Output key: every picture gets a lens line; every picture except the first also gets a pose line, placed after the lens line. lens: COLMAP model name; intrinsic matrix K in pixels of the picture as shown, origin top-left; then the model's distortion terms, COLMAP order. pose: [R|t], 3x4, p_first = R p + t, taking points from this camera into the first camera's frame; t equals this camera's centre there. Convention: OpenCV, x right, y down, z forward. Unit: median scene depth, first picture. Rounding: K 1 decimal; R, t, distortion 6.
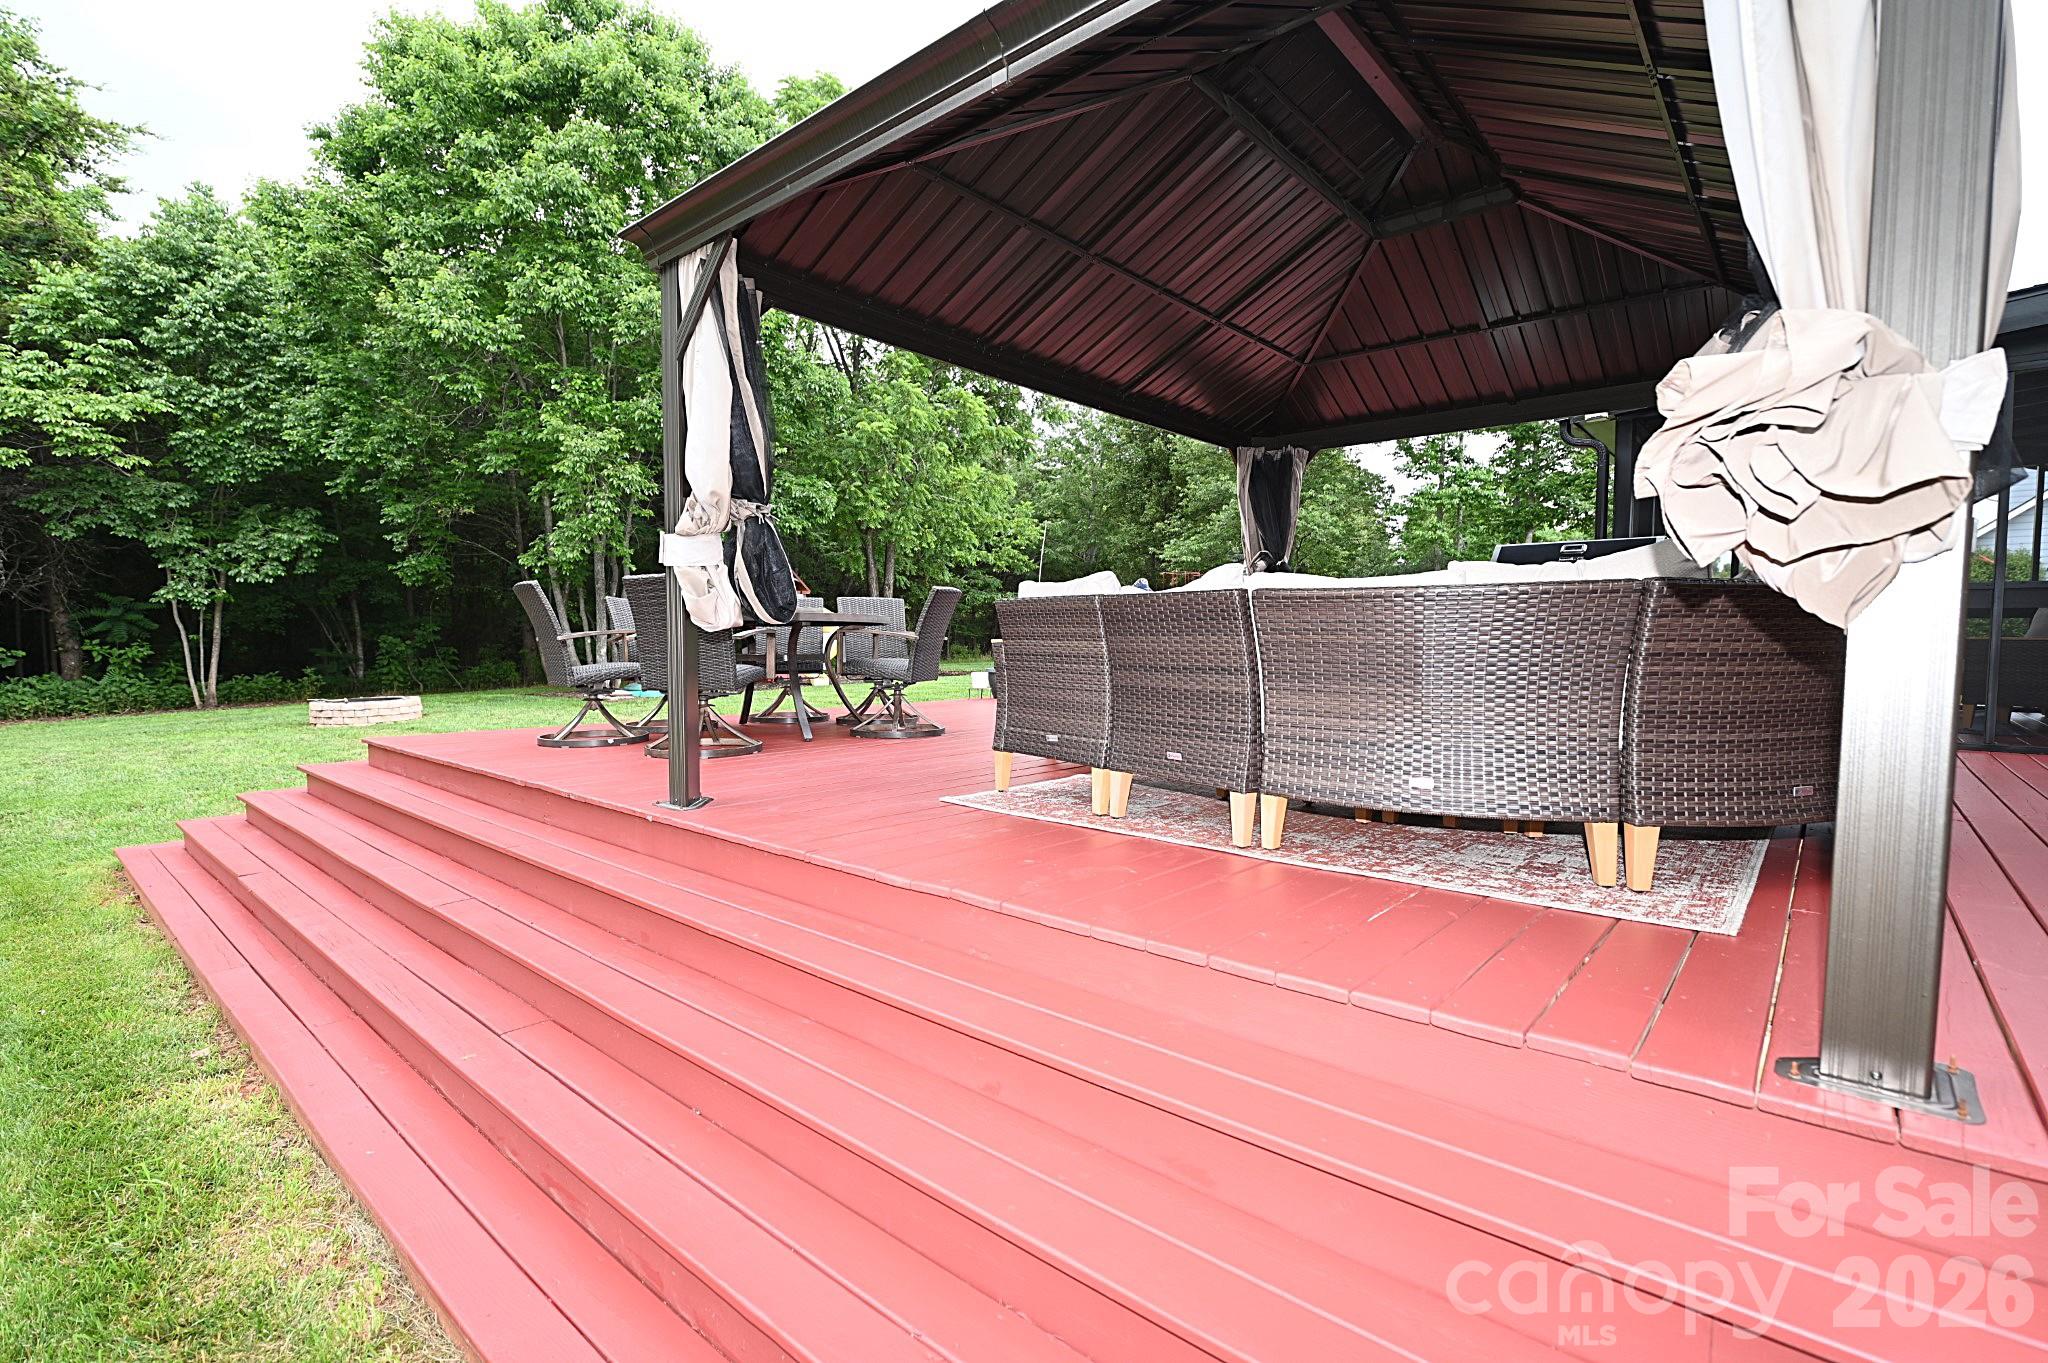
lens RADIAL K [[930.6, 0, 1045.0], [0, 930.6, 690.1], [0, 0, 1]] dist [-0.013770, -0.000034]
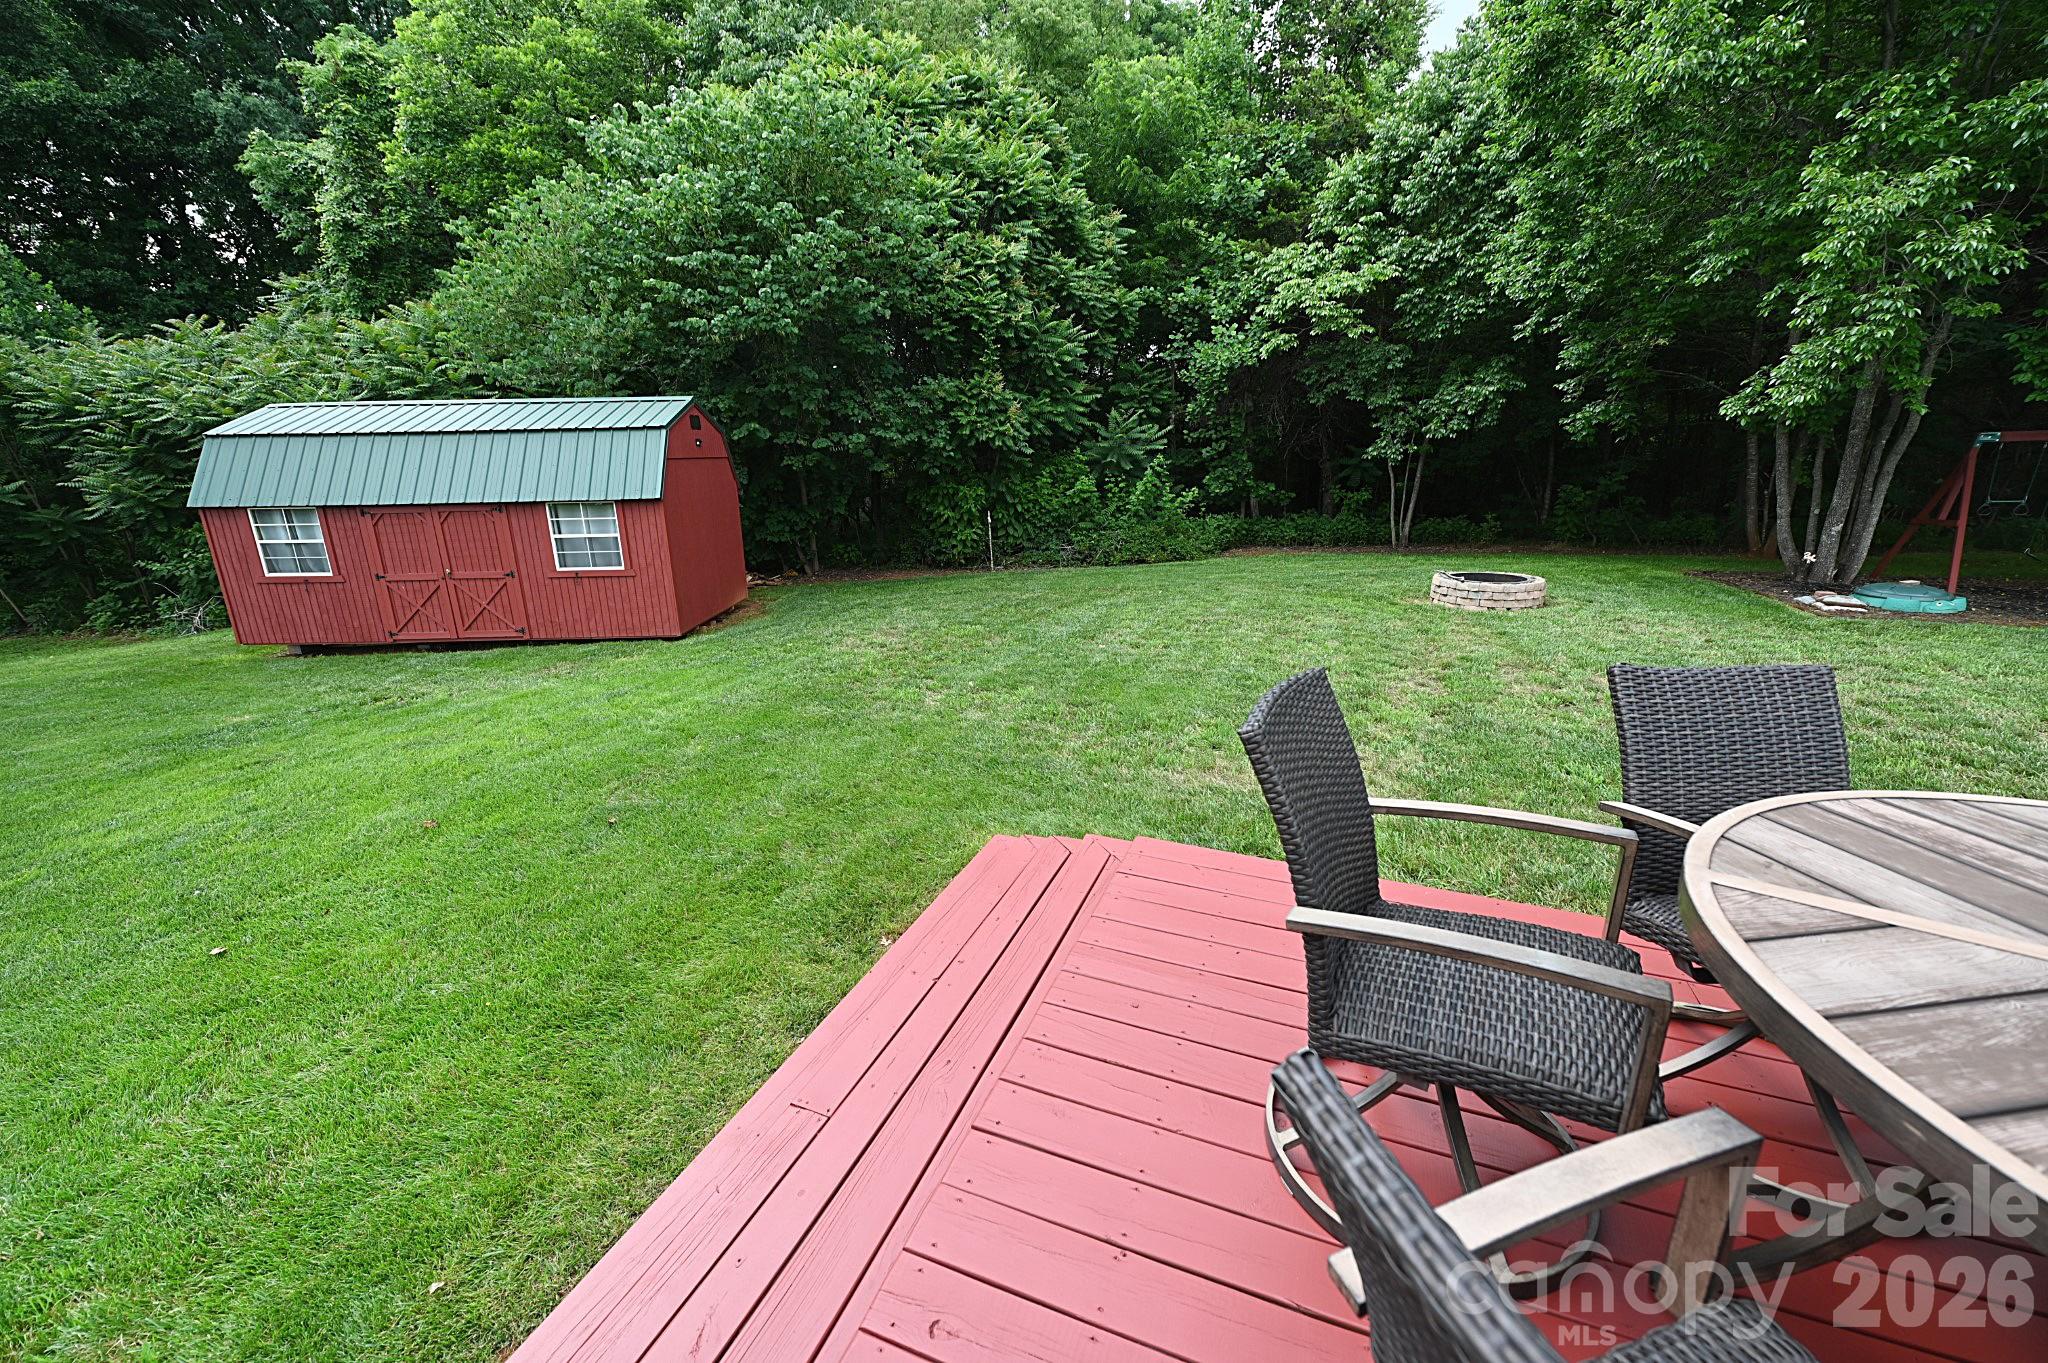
lens RADIAL K [[808.4, 0, 1025.3], [0, 808.4, 686.1], [0, 0, 1]] dist [-0.010129, -0.000116]
pose [[0.316260, 0.261790, -0.911837, -0.102957], [-0.049535, 0.964417, 0.259705, -0.060658], [0.947379, -0.036966, 0.317974, 0.259457]]
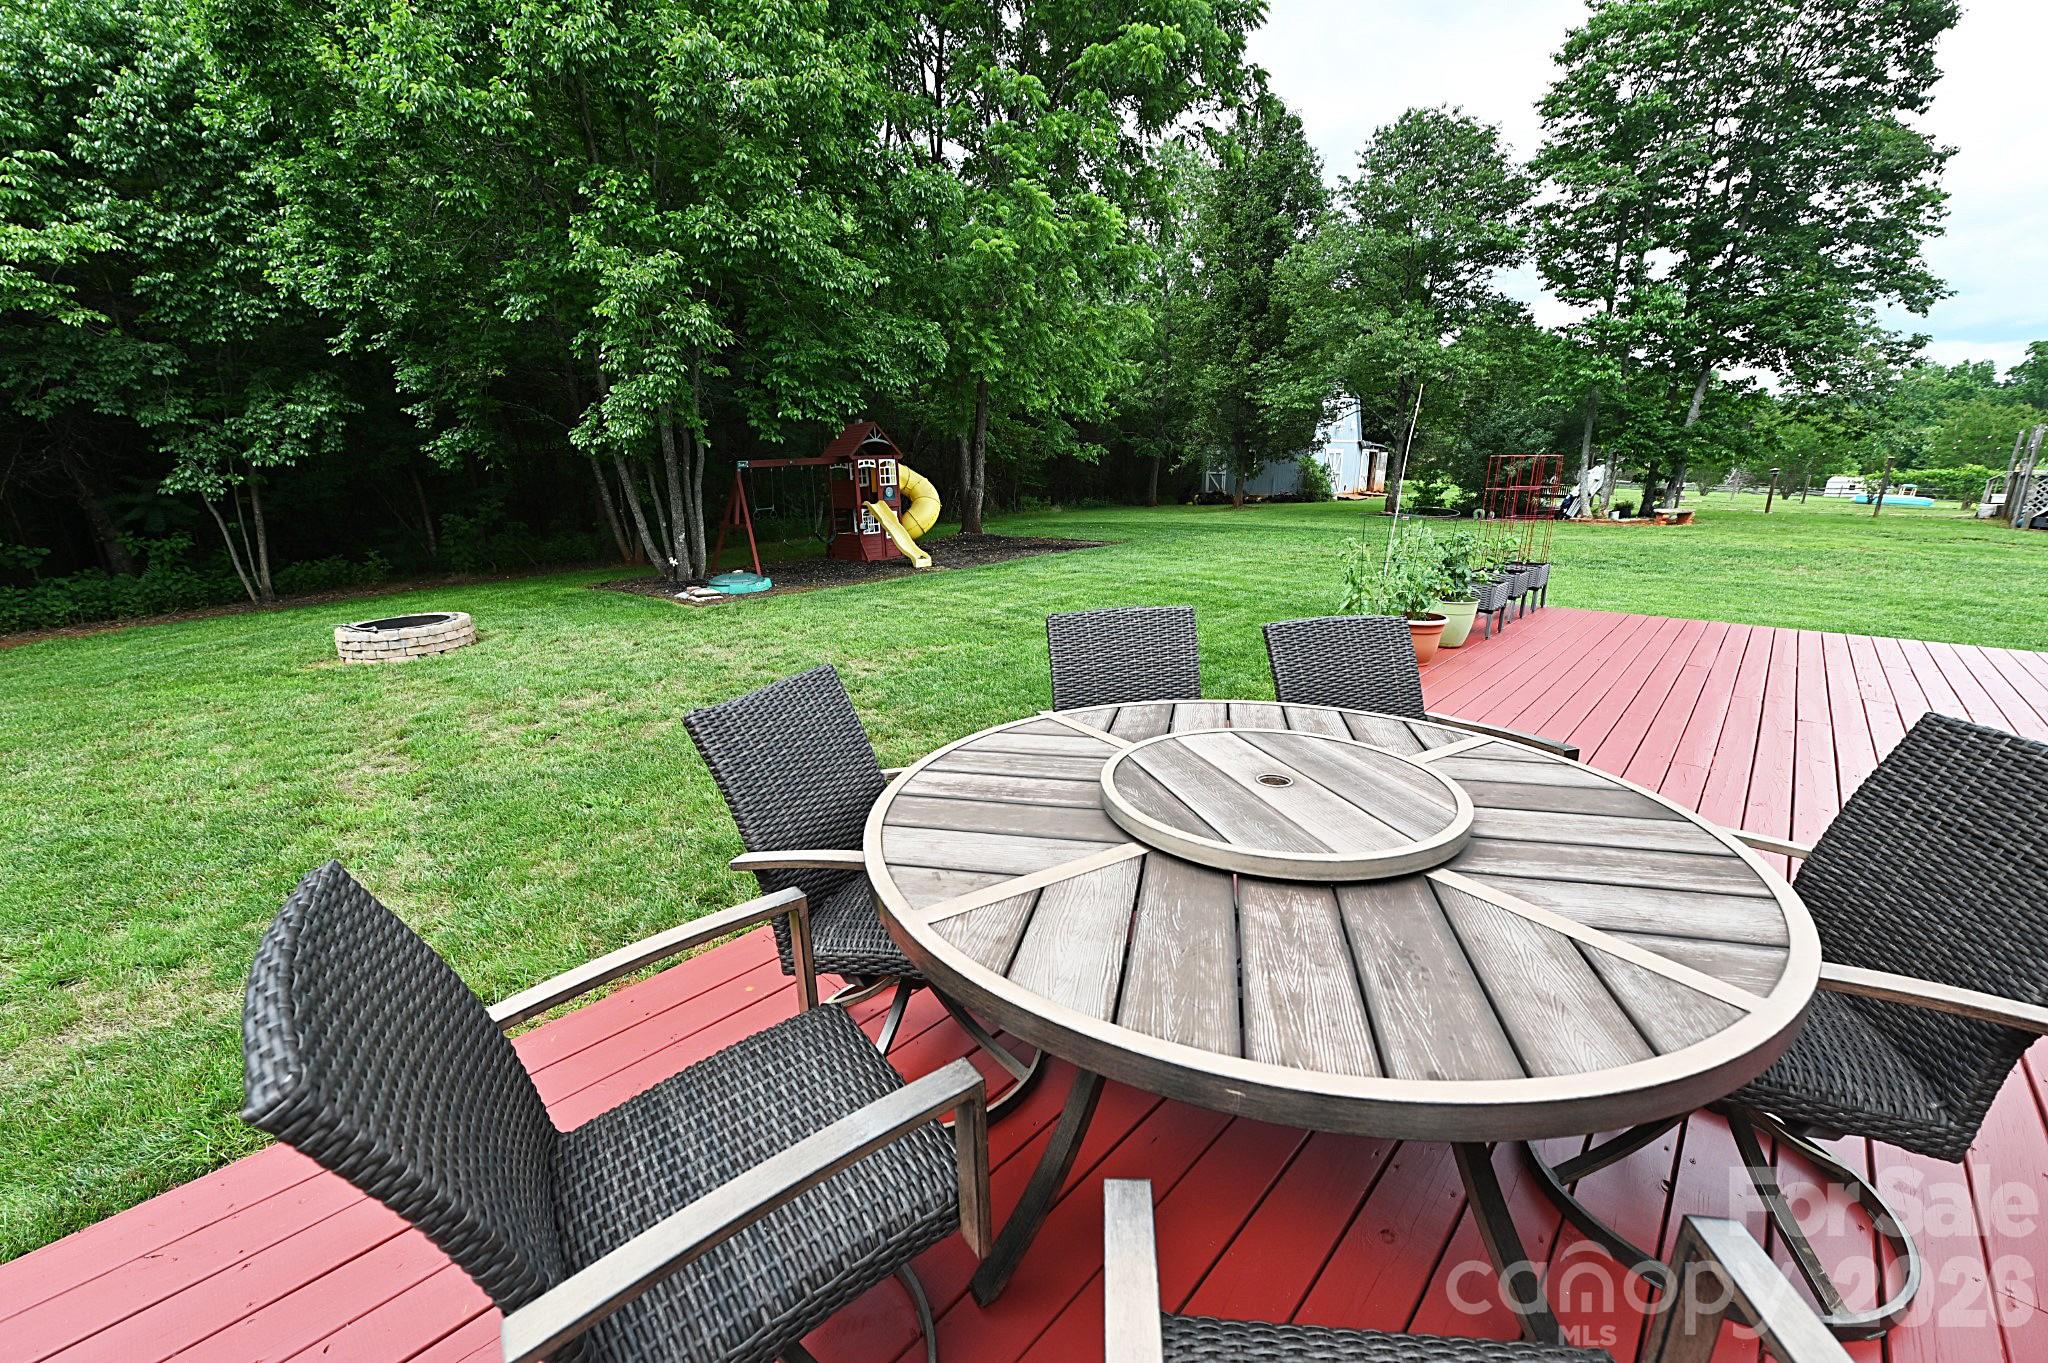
lens RADIAL K [[810.5, 0, 1017.3], [0, 810.5, 693.5], [0, 0, 1]] dist [-0.010932, 0.000416]
pose [[0.998395, 0.002423, -0.056582, -0.132235], [0.009538, 0.977619, 0.210166, -0.061971], [0.055825, -0.210368, 0.976027, 0.276248]]
